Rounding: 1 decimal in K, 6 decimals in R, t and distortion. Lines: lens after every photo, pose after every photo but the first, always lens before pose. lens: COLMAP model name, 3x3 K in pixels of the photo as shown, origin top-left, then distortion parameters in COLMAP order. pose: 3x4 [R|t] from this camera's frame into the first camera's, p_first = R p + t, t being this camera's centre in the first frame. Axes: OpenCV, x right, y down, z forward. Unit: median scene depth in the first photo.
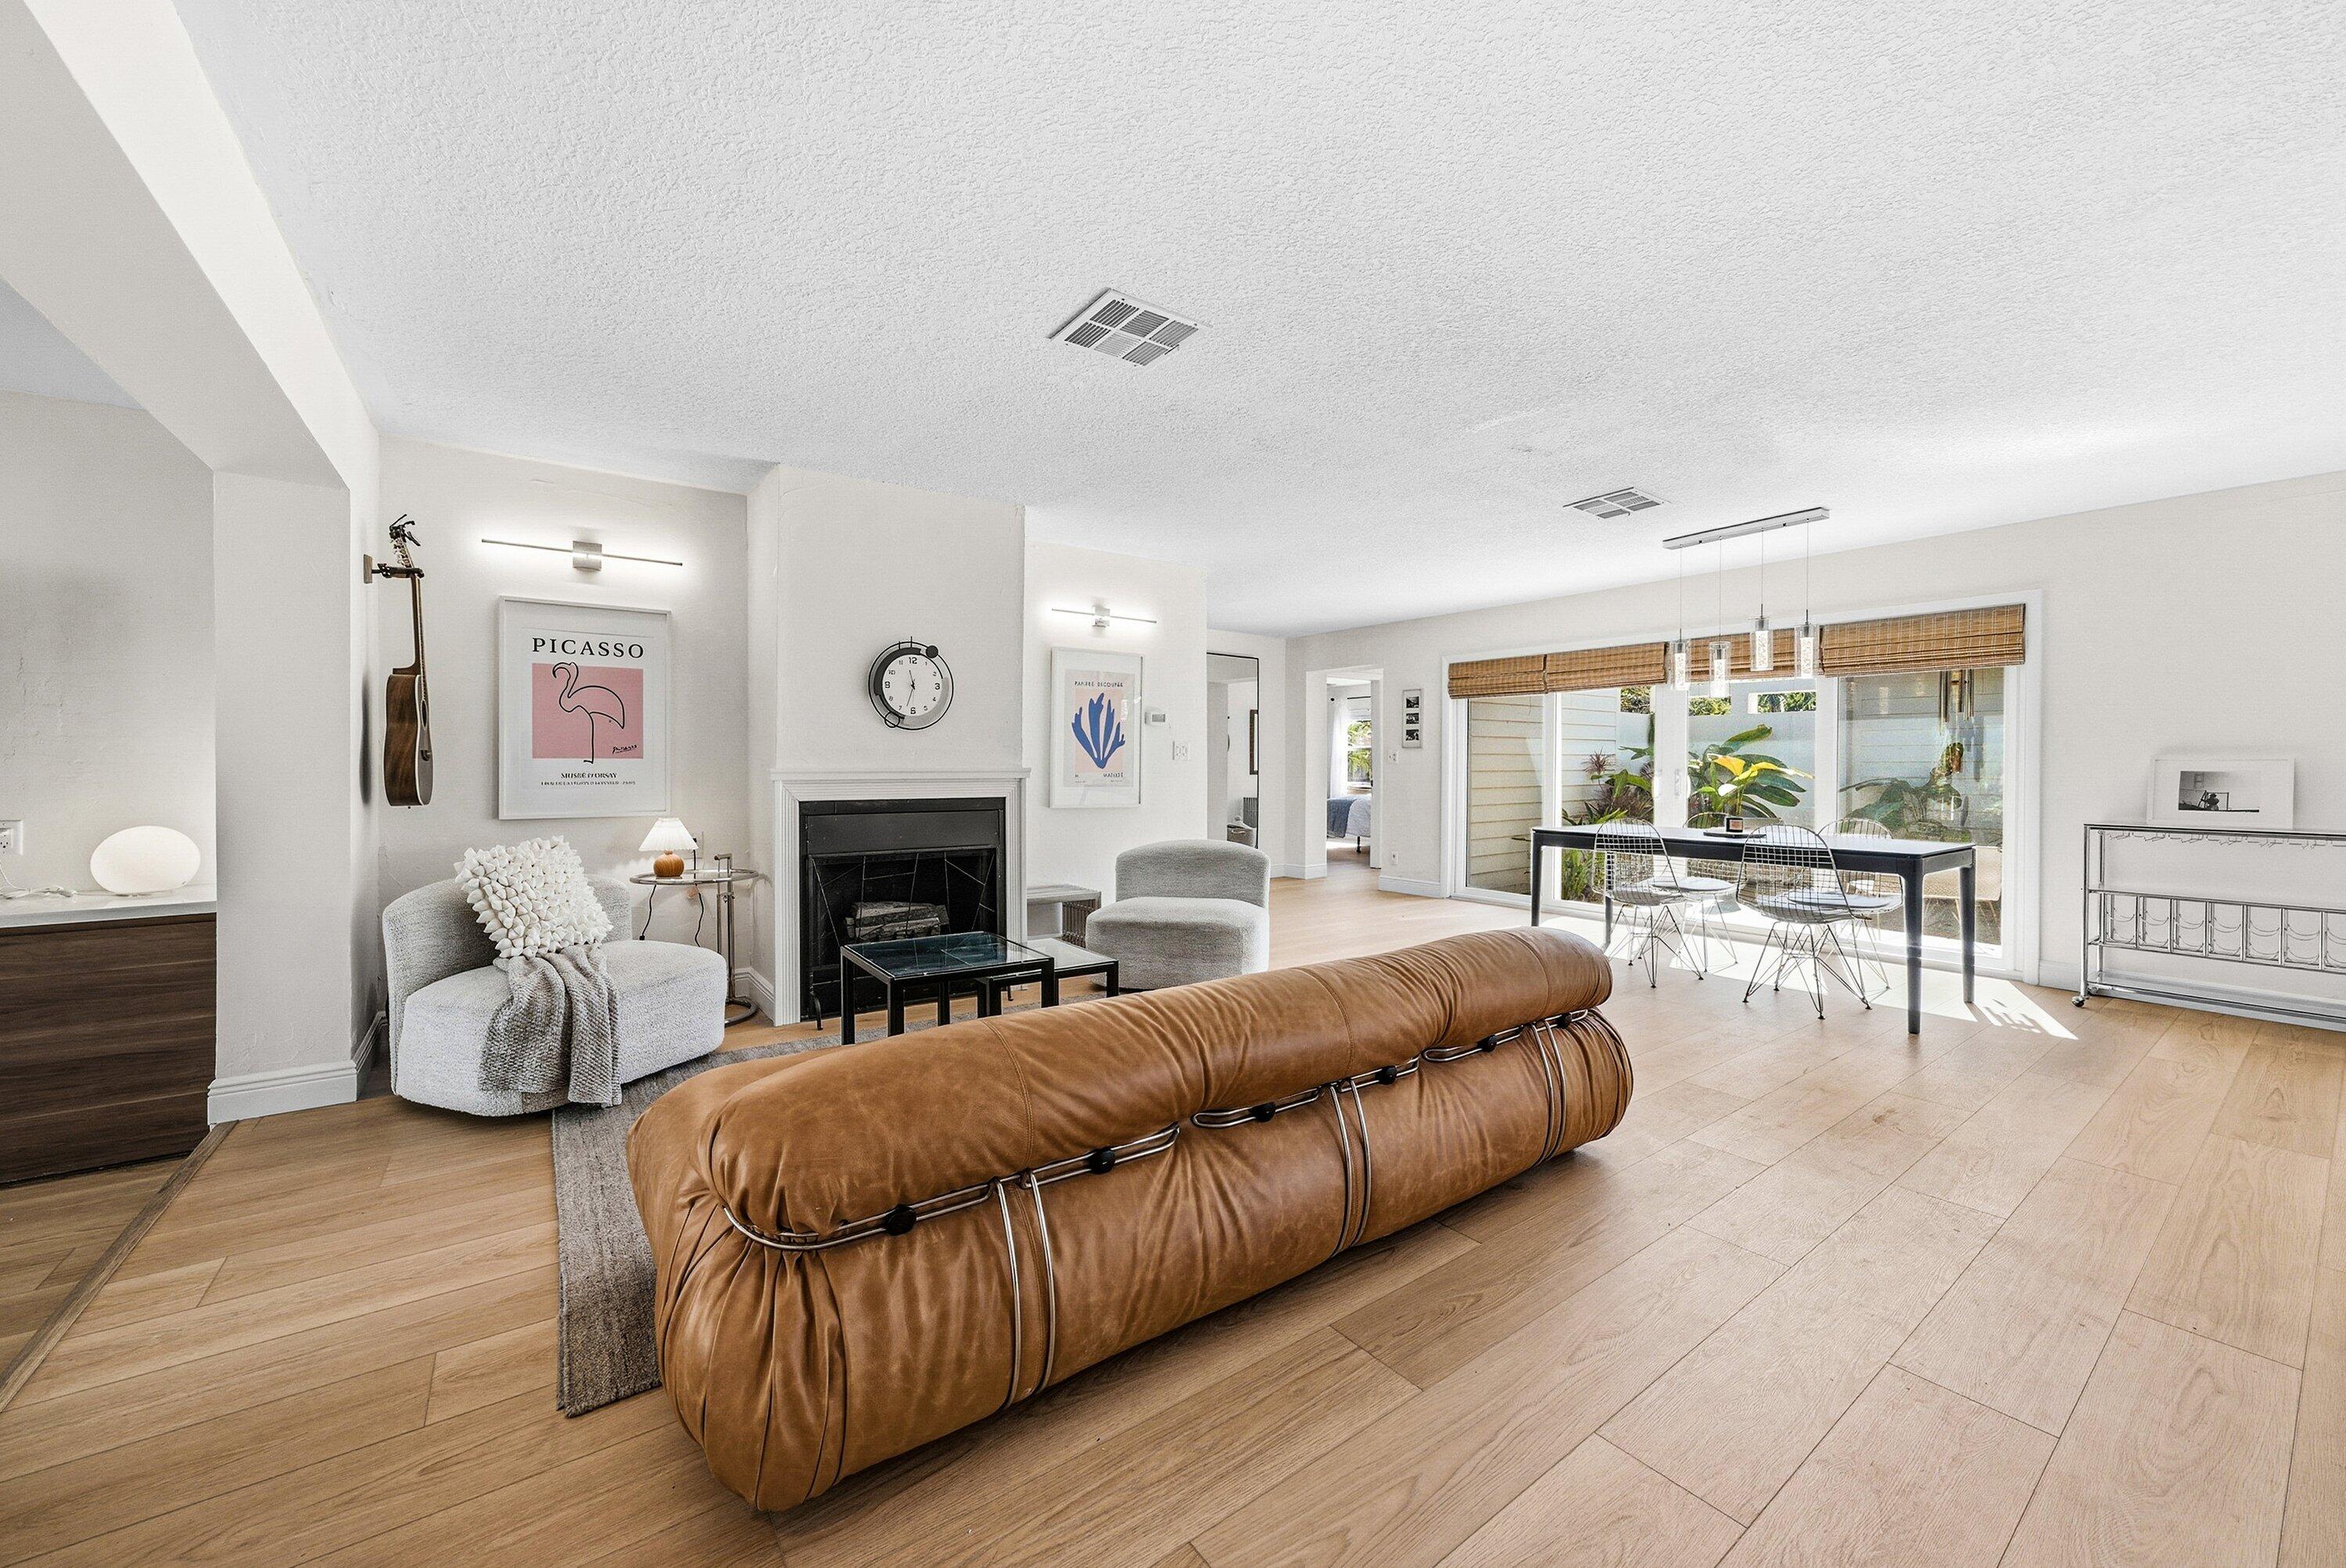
lens RADIAL K [[891.7, 0, 1165.1], [0, 891.7, 777.9], [0, 0, 1]] dist [0.008206, 0.000169]
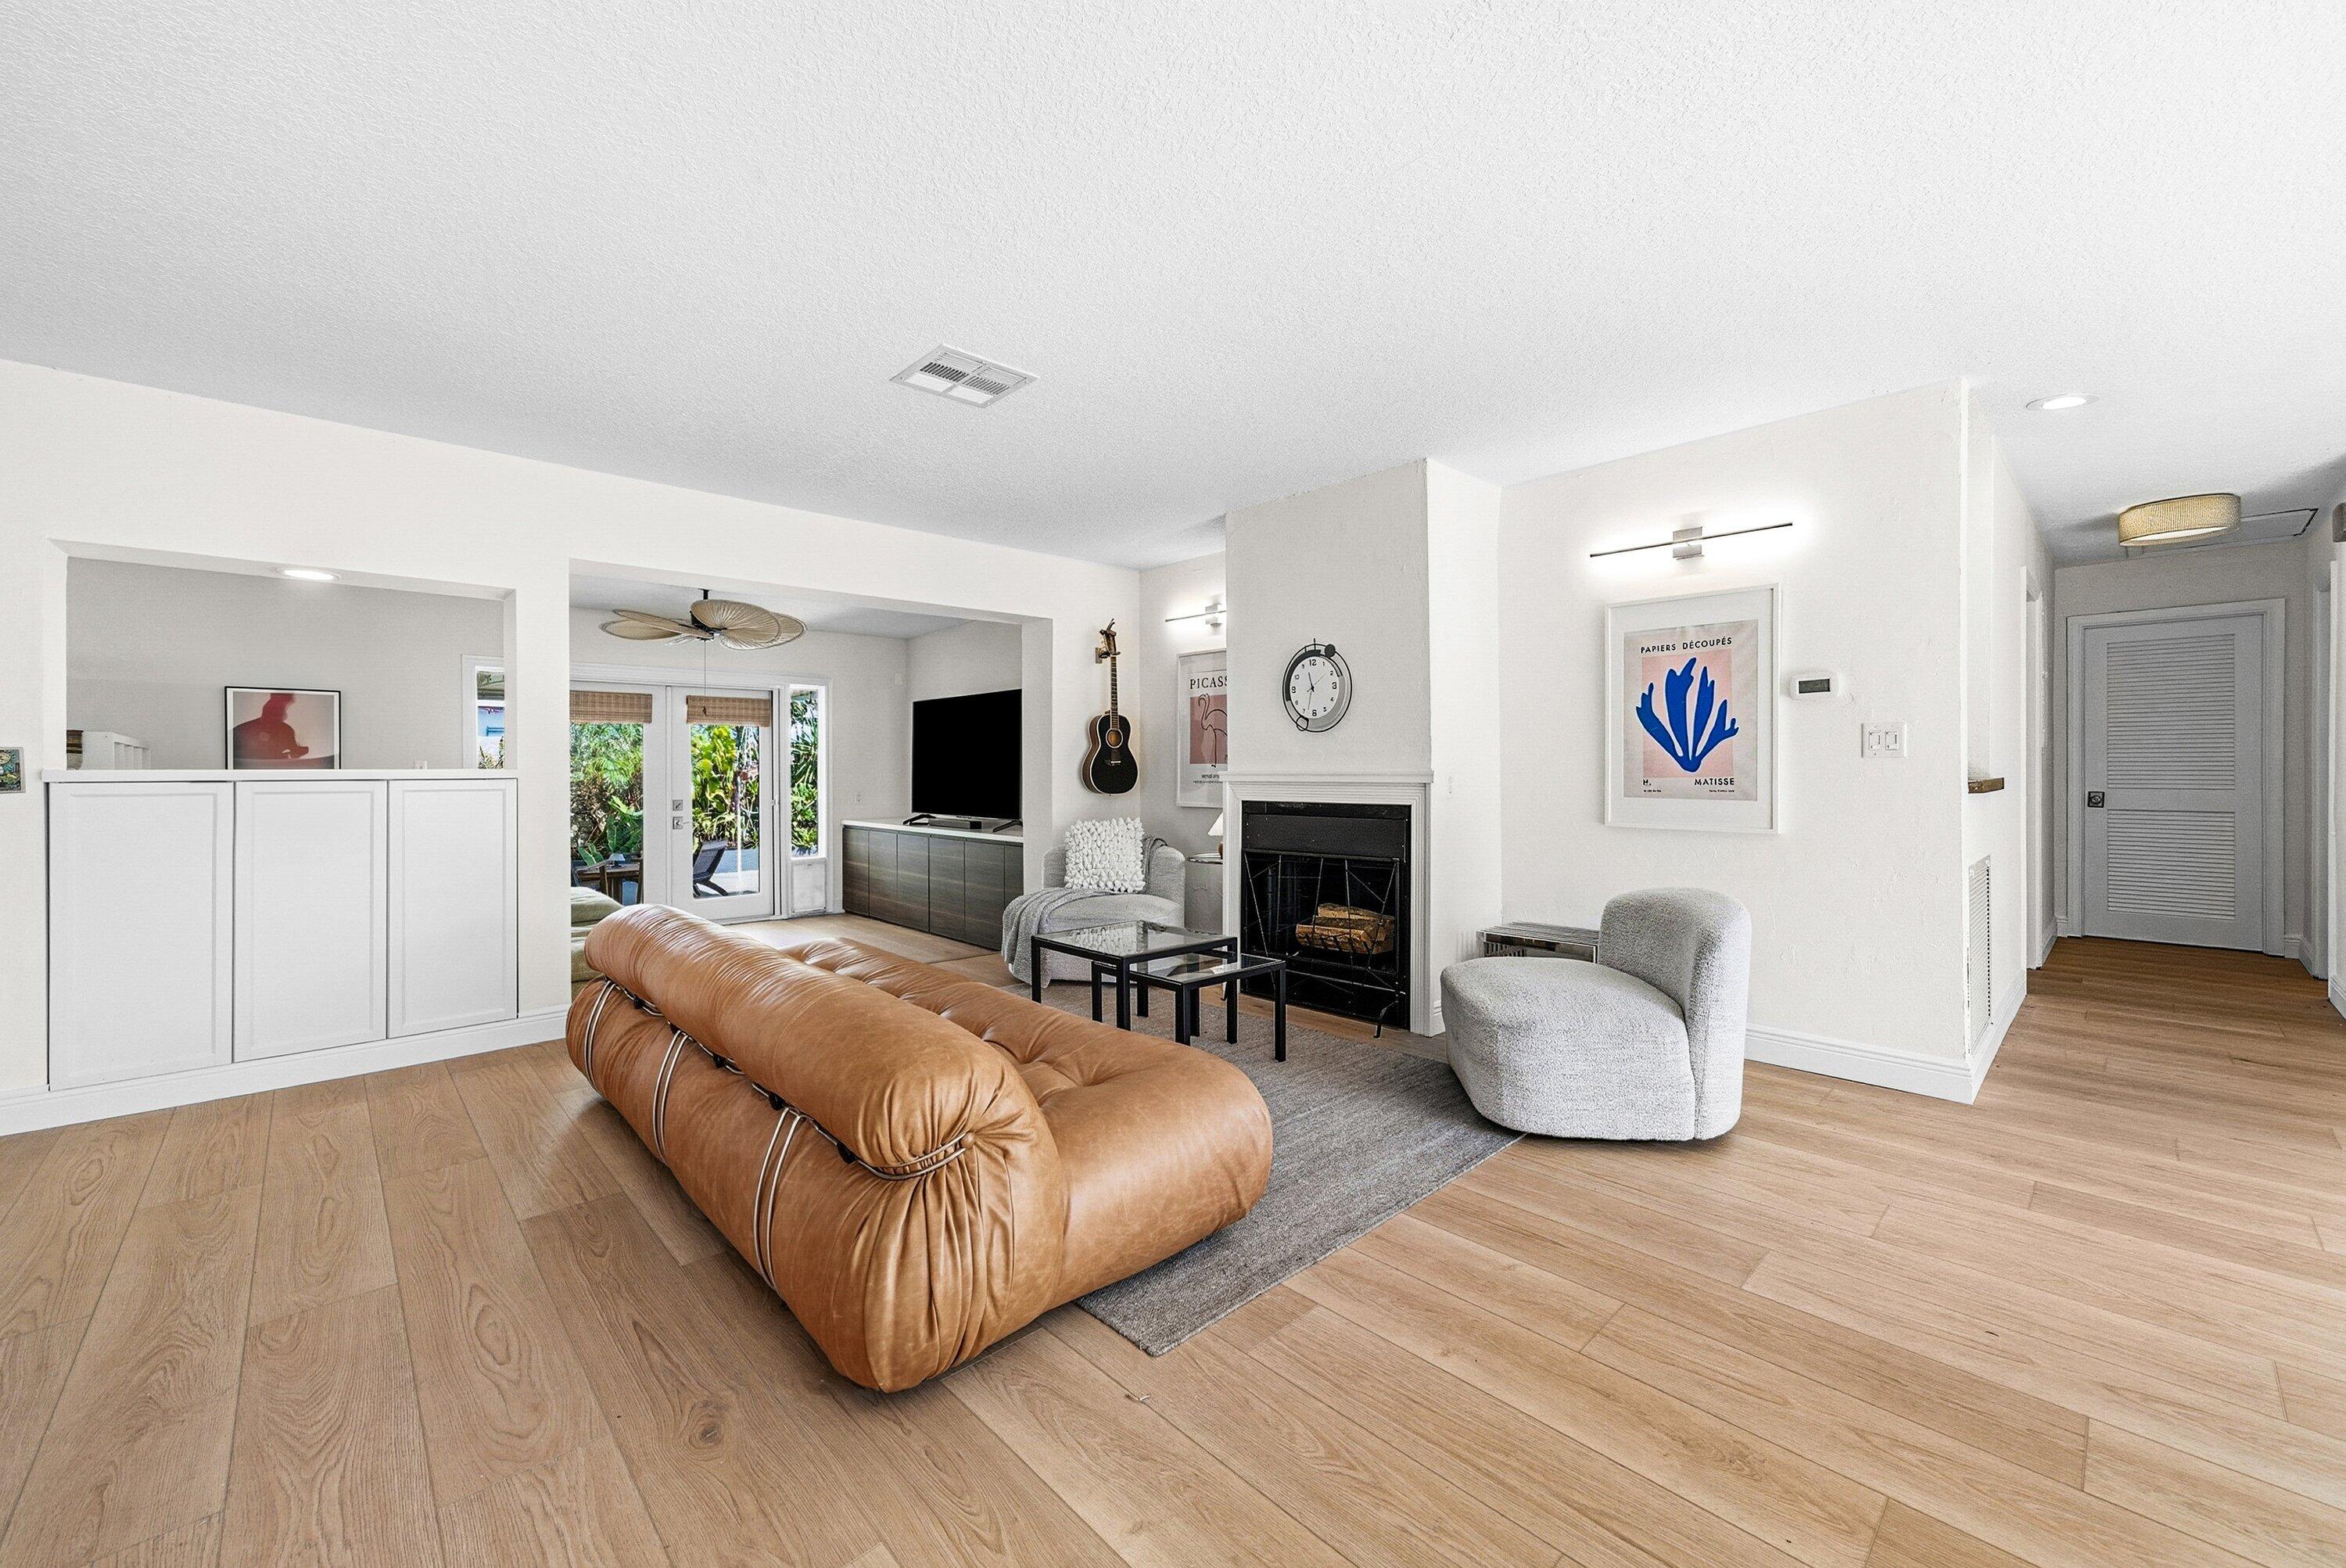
lens RADIAL K [[940.1, 0, 1150.4], [0, 940.1, 758.1], [0, 0, 1]] dist [-0.000513, 0.000725]
pose [[0.146471, -0.011427, -0.989149, 0.730851], [-0.014027, 0.999809, -0.013627, -0.008464], [0.989115, 0.015870, 0.146283, 0.671224]]
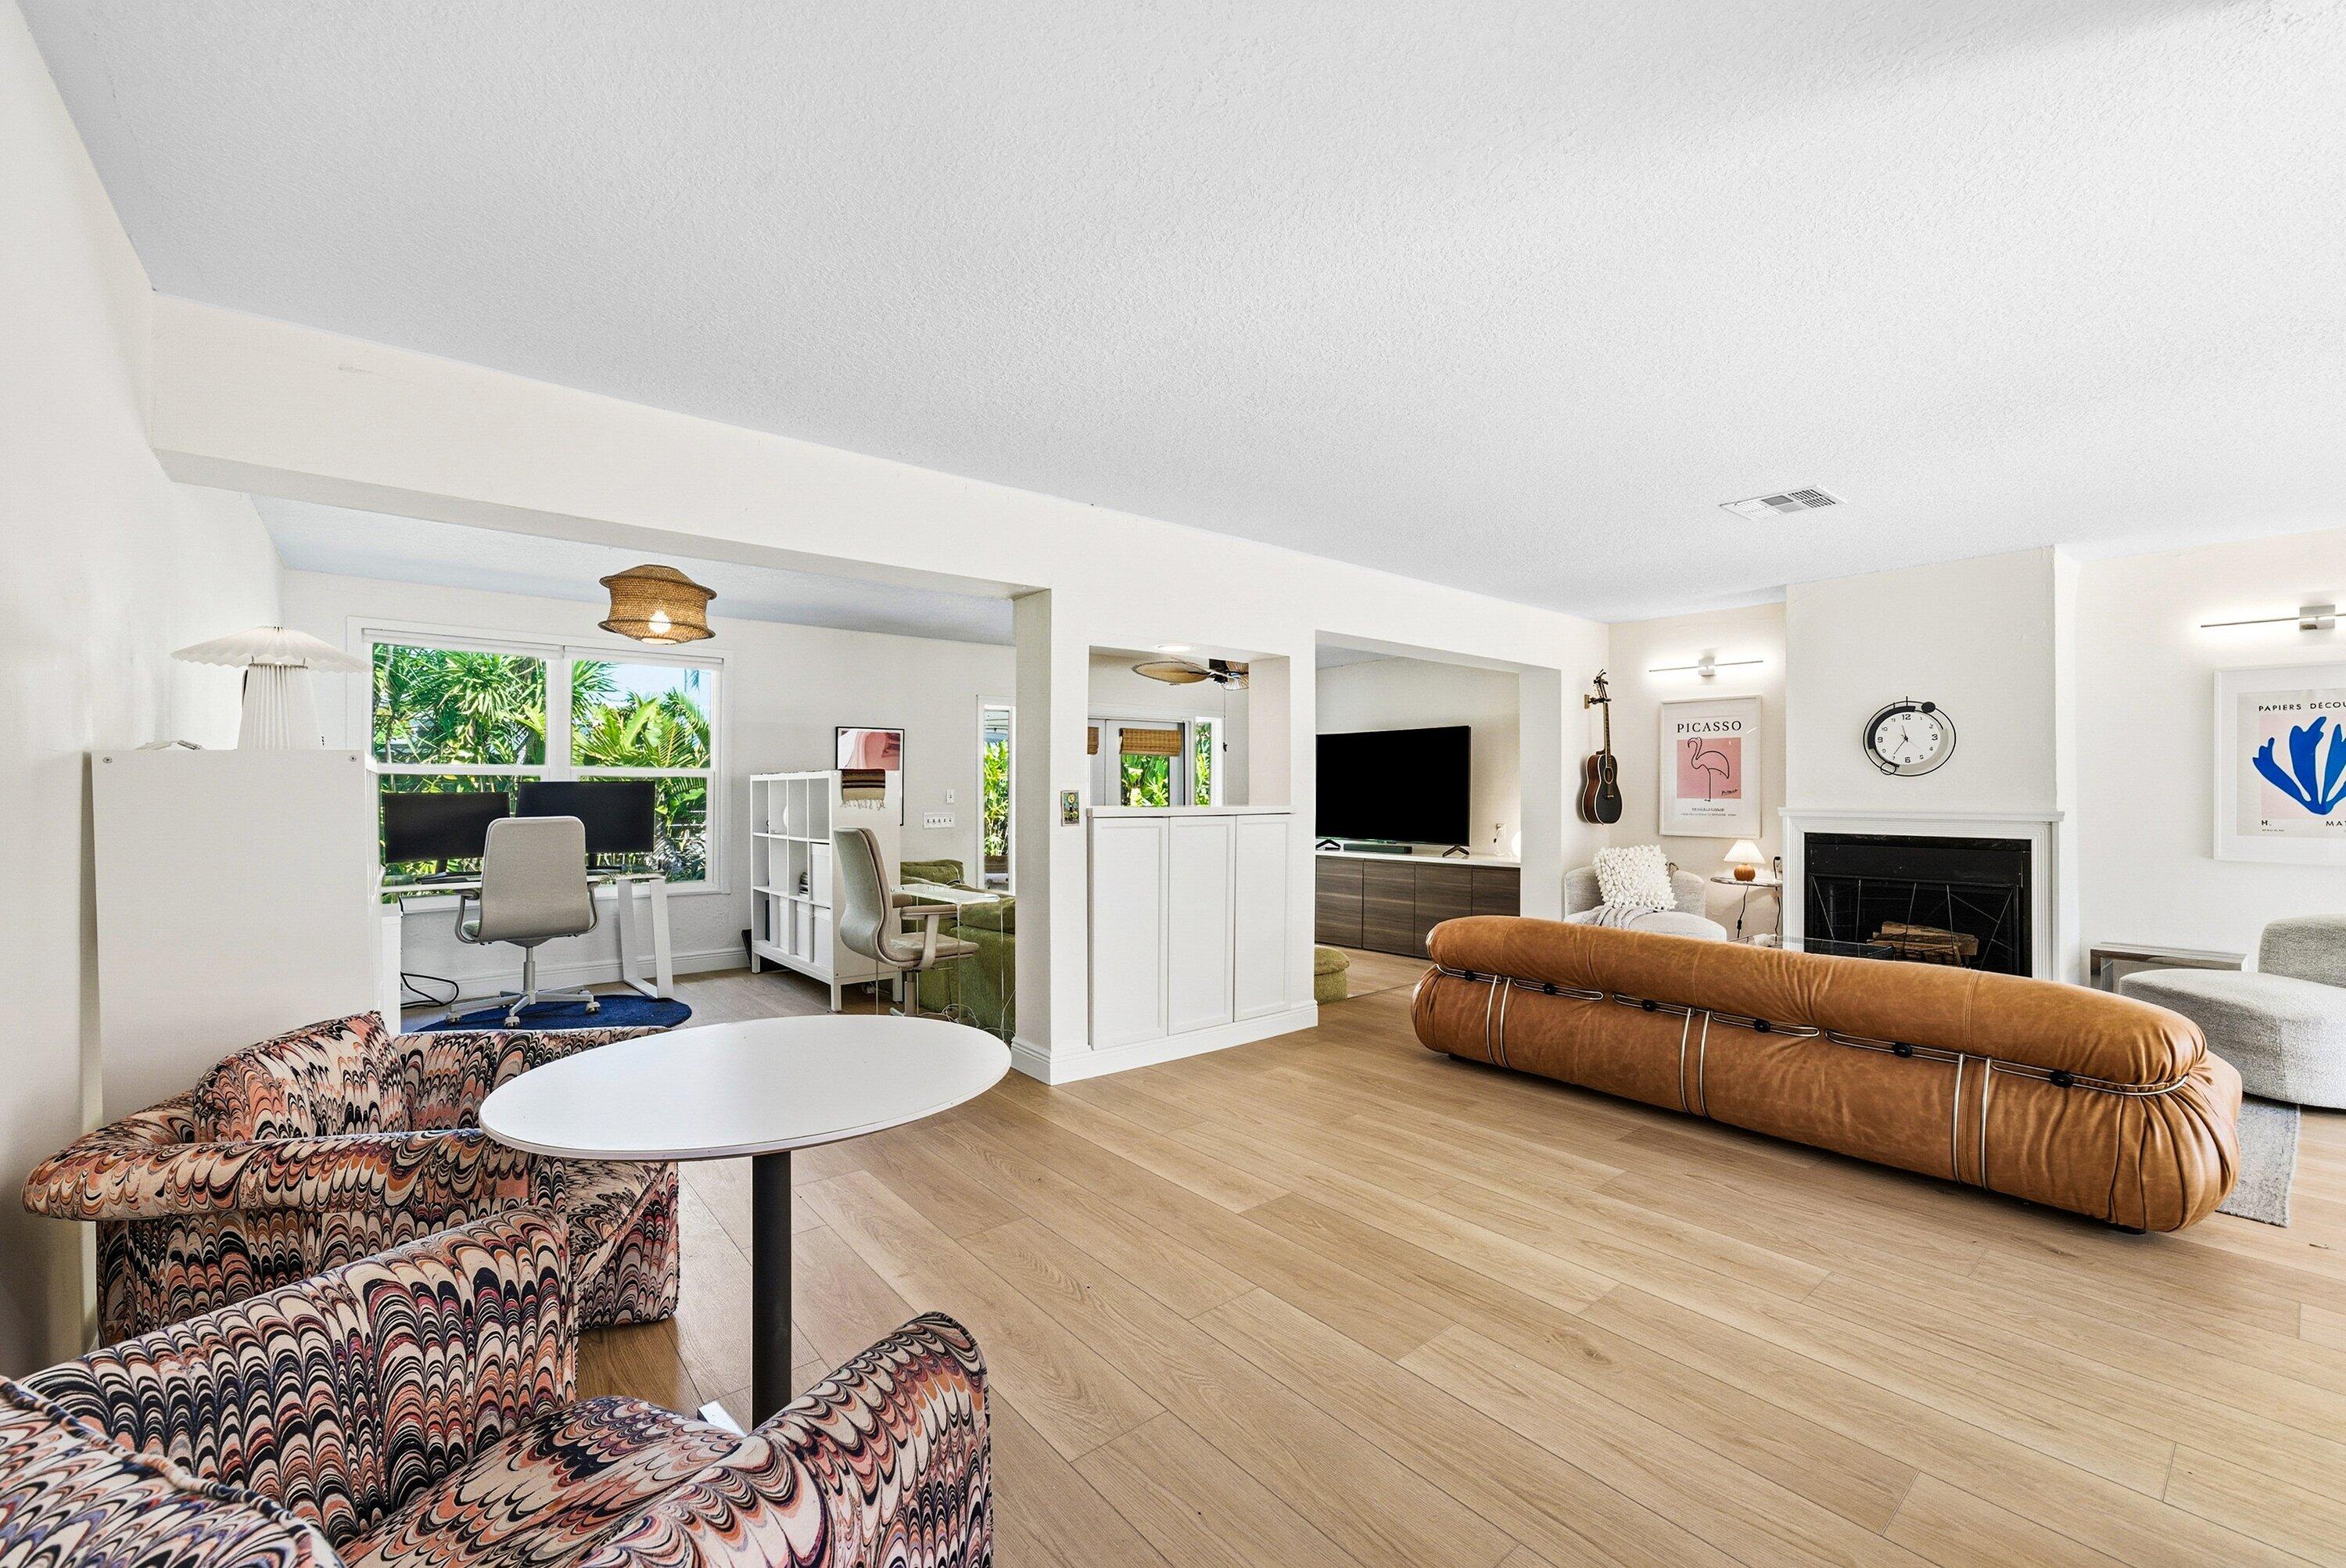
lens RADIAL K [[940.1, 0, 1155.4], [0, 940.1, 783.3], [0, 0, 1]] dist [-0.000513, 0.000725]
pose [[0.059182, -0.004543, -0.998237, 0.884618], [-0.018392, 0.999815, -0.005640, -0.020365], [0.998078, 0.018694, 0.059087, -0.047146]]
